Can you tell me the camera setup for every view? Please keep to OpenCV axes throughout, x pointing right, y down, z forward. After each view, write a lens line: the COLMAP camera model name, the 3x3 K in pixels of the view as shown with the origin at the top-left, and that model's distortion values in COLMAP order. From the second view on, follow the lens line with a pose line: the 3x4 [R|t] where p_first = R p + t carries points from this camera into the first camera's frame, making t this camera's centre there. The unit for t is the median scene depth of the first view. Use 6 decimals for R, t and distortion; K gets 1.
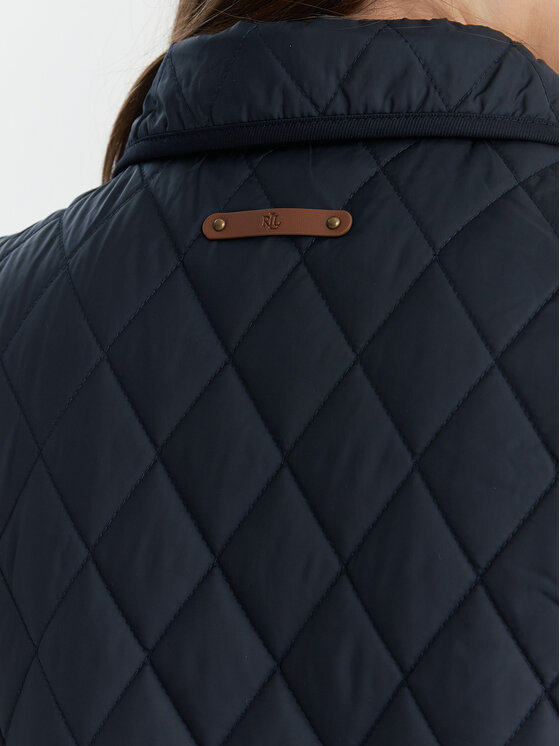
lens RADIAL K [[1470.6, 0, 279.5], [0, 1470.6, 373.5], [0, 0, 1]] dist [-0.183000, 0.000000]
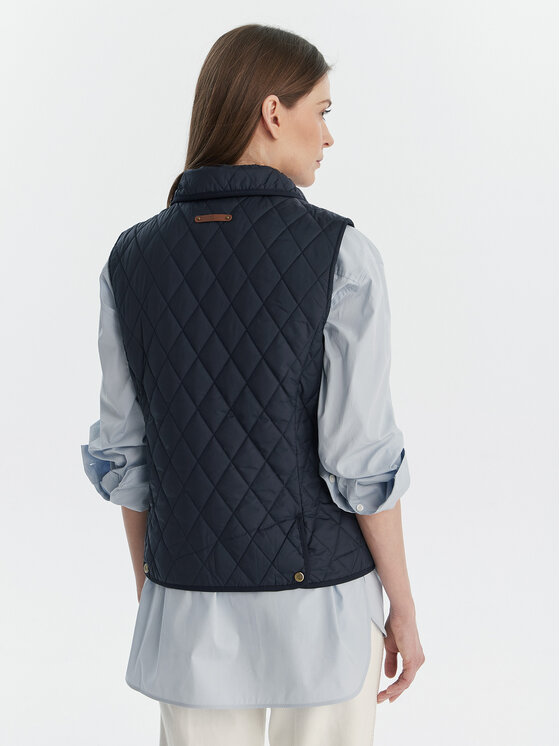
lens RADIAL K [[1178.8, 0, 280.4], [0, 1178.8, 372.3], [0, 0, 1]] dist [-0.150778, 0.000000]
pose [[0.999795, -0.019844, 0.003968, 0.158658], [0.019643, 0.998764, 0.045655, 0.171308], [-0.004869, -0.045568, 0.998949, -2.182421]]
